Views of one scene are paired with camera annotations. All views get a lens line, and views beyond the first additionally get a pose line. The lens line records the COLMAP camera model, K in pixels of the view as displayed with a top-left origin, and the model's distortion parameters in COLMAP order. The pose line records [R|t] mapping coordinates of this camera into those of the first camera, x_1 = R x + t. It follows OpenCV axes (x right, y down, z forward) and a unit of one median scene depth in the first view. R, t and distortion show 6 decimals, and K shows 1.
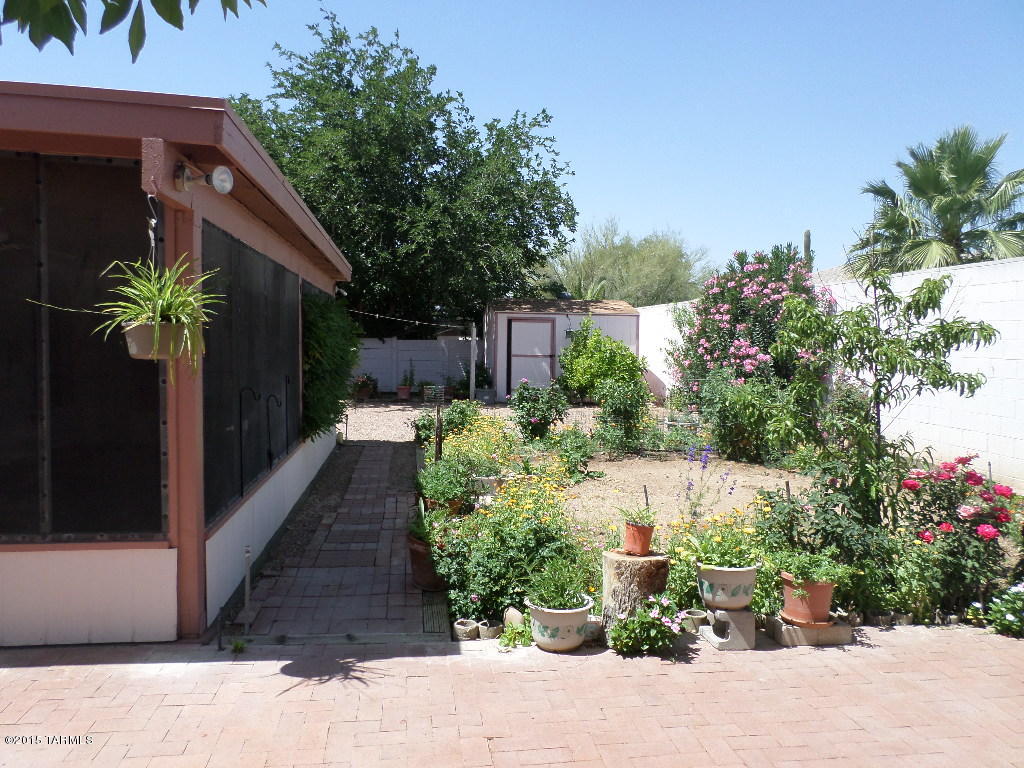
lens RADIAL K [[781.3, 0, 509.0], [0, 781.3, 386.5], [0, 0, 1]] dist [-0.018640, -0.013307]
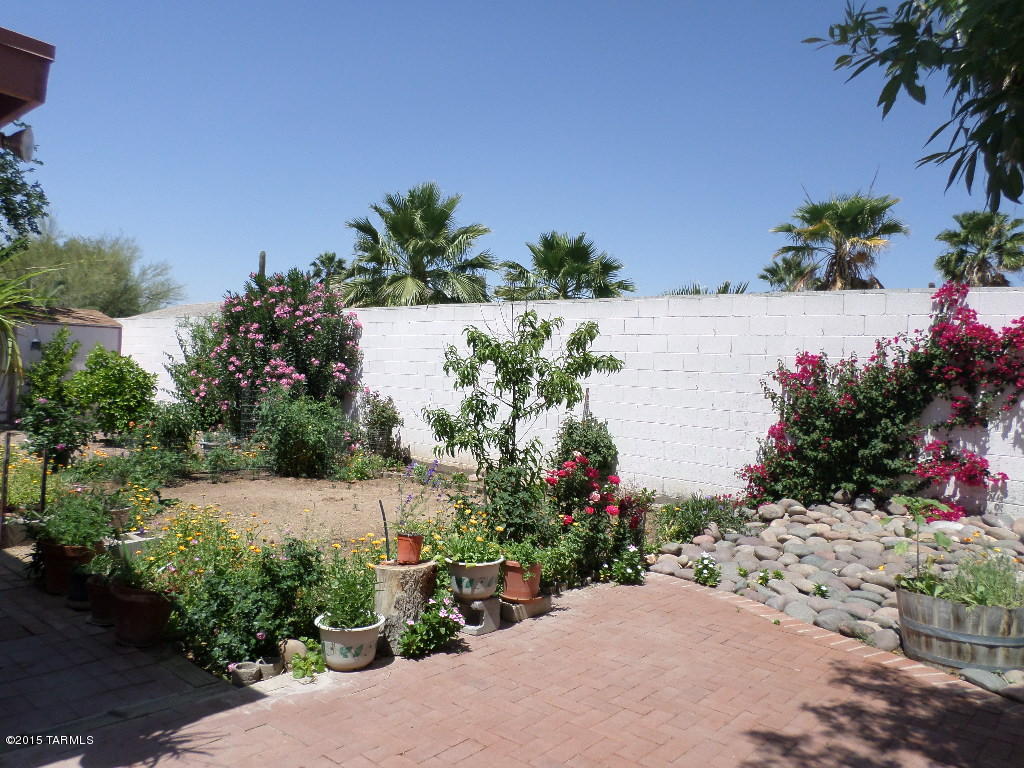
lens RADIAL K [[781.3, 0, 504.5], [0, 781.3, 384.3], [0, 0, 1]] dist [-0.018640, -0.013307]
pose [[0.755547, 0.000434, 0.655094, -0.407116], [0.014445, 0.999746, -0.017323, -0.011880], [-0.654935, 0.022551, 0.755349, 0.082650]]
